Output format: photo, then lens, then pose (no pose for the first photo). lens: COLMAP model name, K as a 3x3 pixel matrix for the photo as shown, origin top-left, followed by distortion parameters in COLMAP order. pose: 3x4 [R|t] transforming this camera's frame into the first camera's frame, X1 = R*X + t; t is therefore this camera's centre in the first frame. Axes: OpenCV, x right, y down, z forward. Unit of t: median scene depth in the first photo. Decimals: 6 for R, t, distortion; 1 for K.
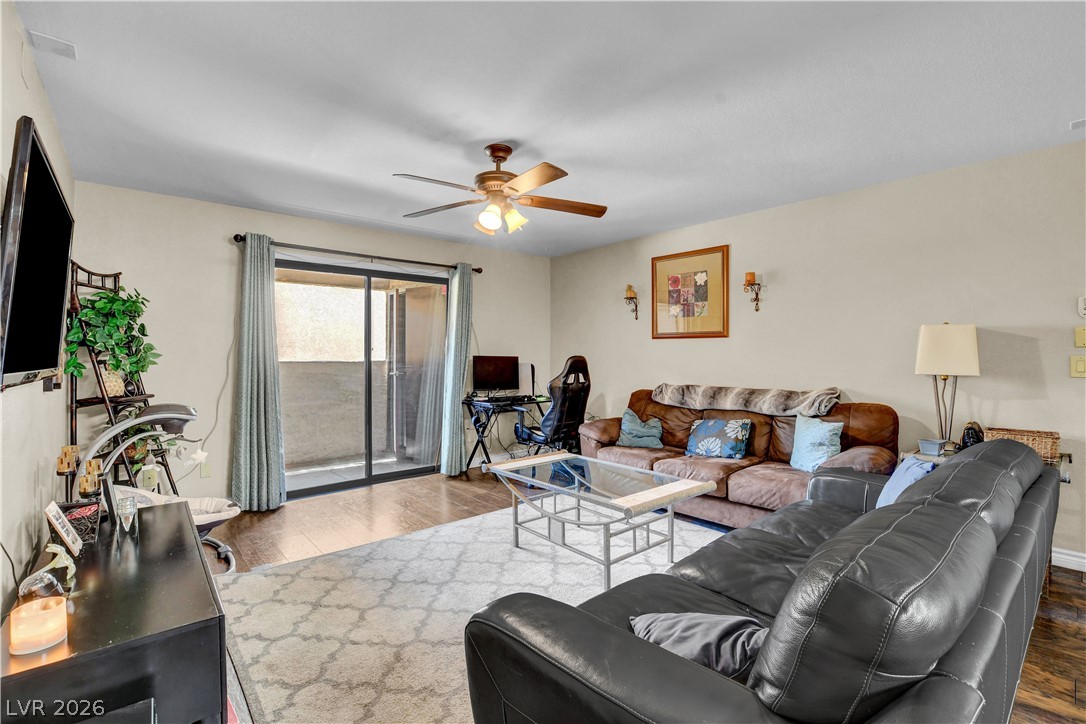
lens RADIAL K [[486.6, 0, 549.5], [0, 486.6, 352.5], [0, 0, 1]] dist [-0.029002, 0.000094]
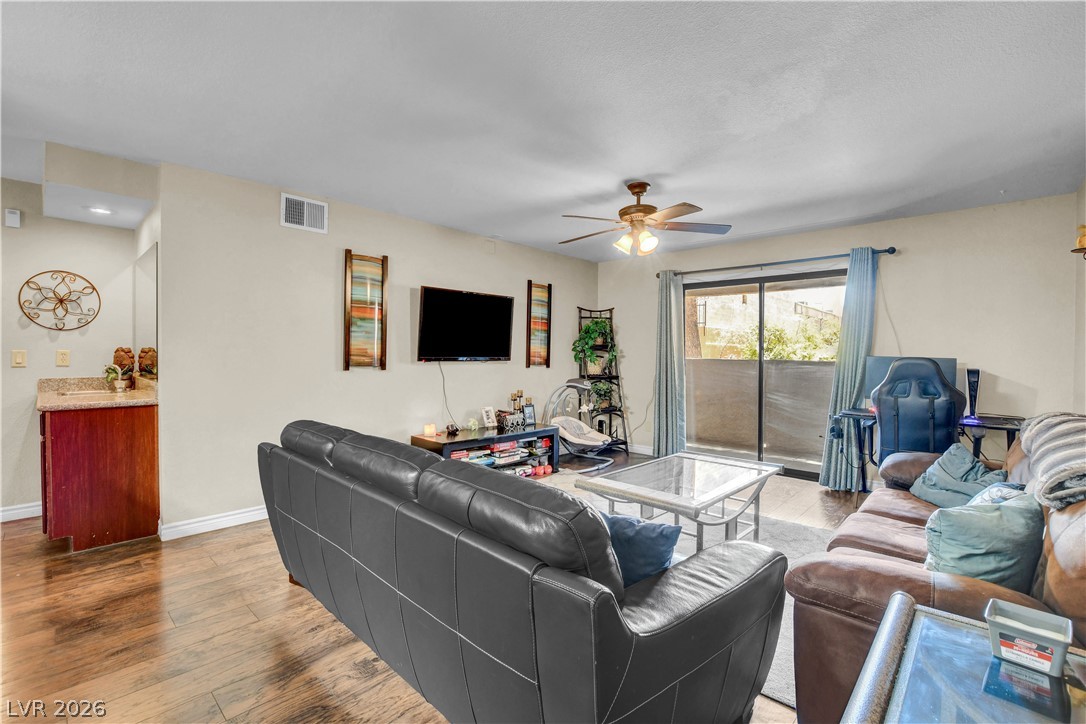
lens RADIAL K [[486.6, 0, 549.5], [0, 486.6, 352.5], [0, 0, 1]] dist [-0.029002, 0.000094]
pose [[0.110597, 0.004963, -0.993853, 0.684179], [0.001505, 0.999986, 0.005161, -0.005349], [0.993864, -0.002067, 0.110588, 0.408260]]
